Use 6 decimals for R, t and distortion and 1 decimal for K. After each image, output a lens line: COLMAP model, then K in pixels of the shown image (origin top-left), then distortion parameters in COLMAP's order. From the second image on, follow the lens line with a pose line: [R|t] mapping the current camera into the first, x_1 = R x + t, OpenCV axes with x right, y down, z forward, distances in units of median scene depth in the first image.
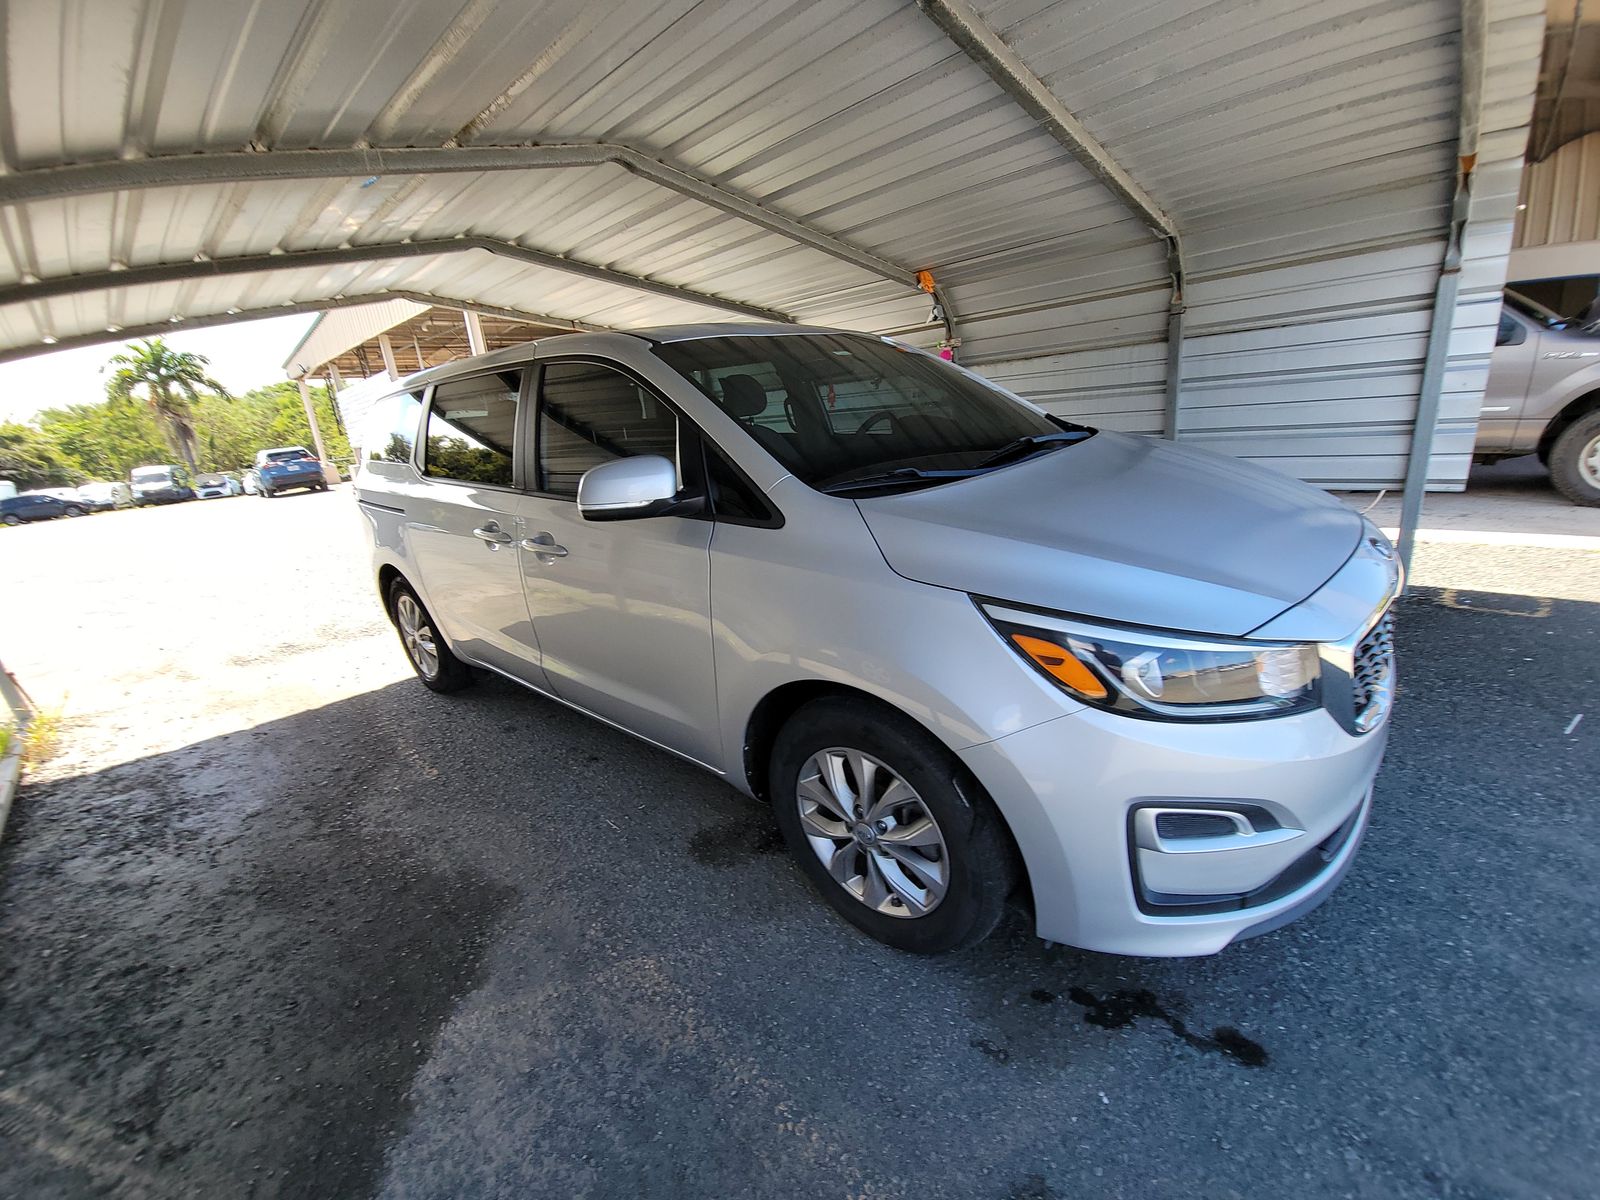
lens RADIAL K [[665.2, 0, 804.7], [0, 665.2, 572.0], [0, 0, 1]] dist [0.030744, -0.020960]
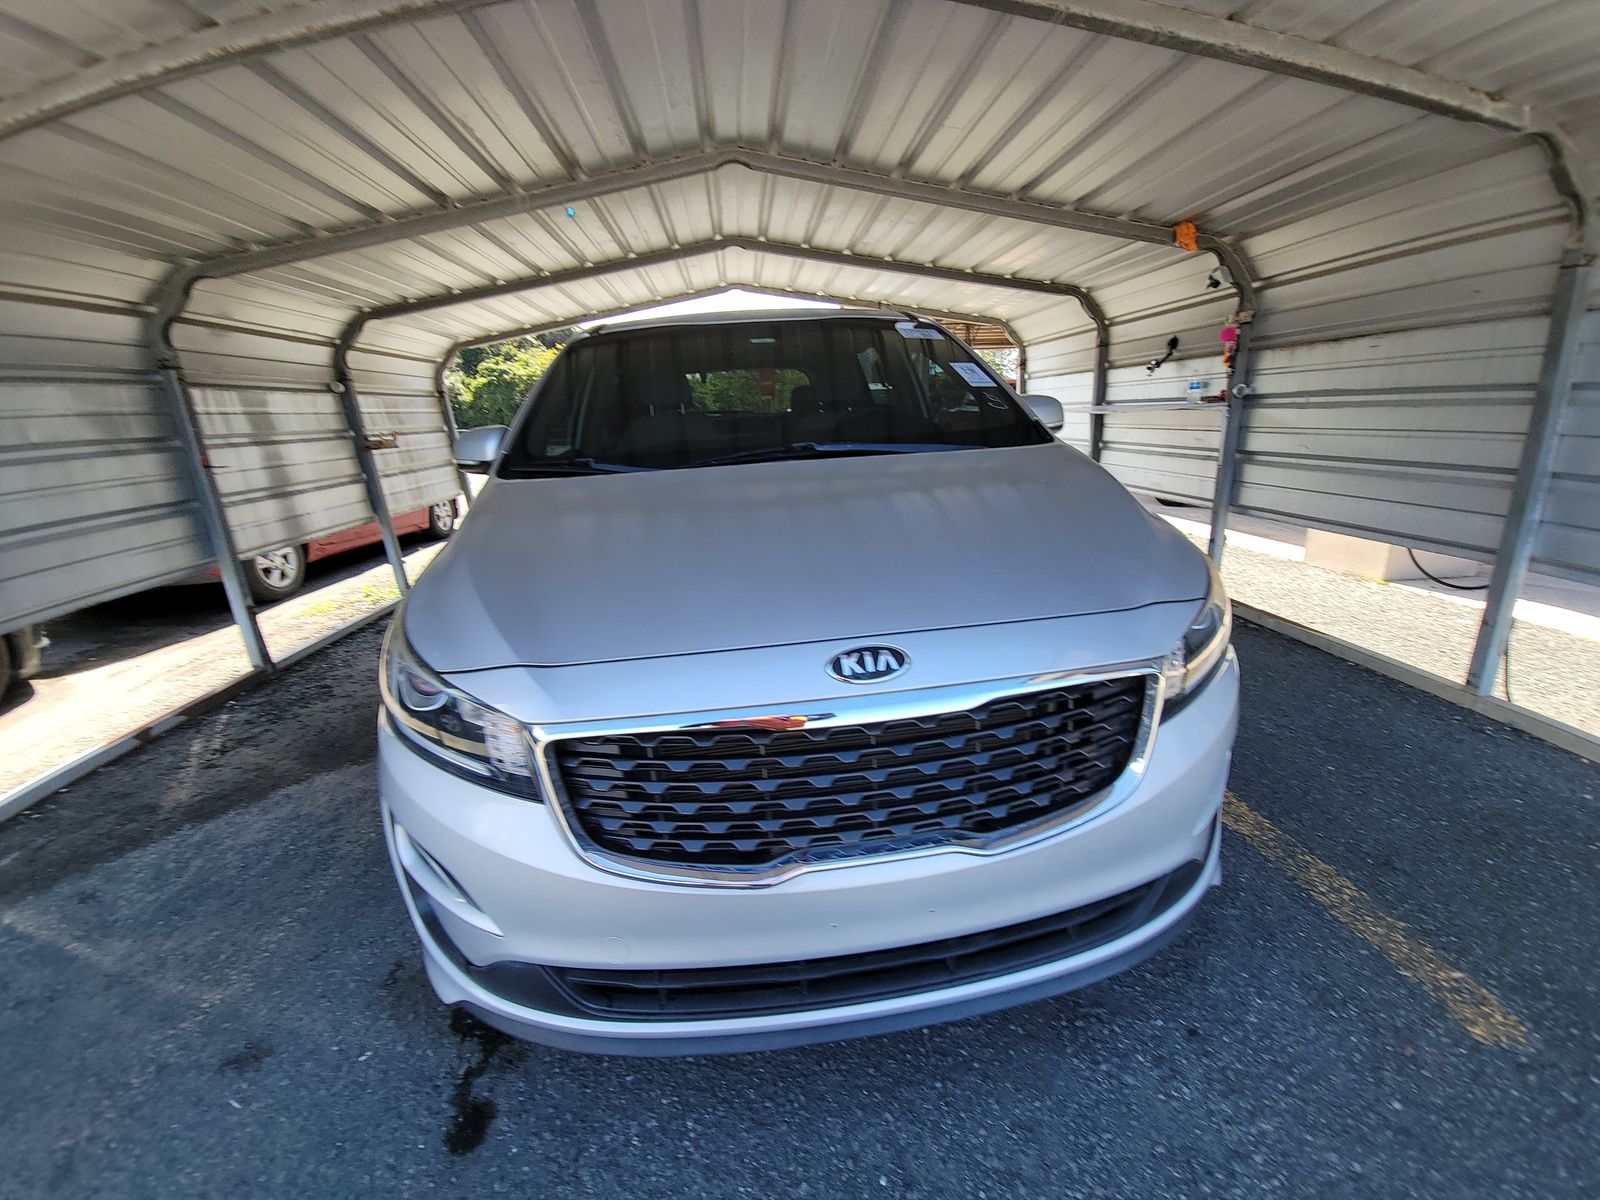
lens RADIAL K [[639.5, 0, 799.8], [0, 639.5, 582.9], [0, 0, 1]] dist [0.001000, -0.009572]
pose [[0.760863, 0.227947, -0.607559, 0.431933], [-0.190758, 0.973473, 0.126341, -0.066245], [0.620241, 0.019768, 0.784162, 0.188729]]
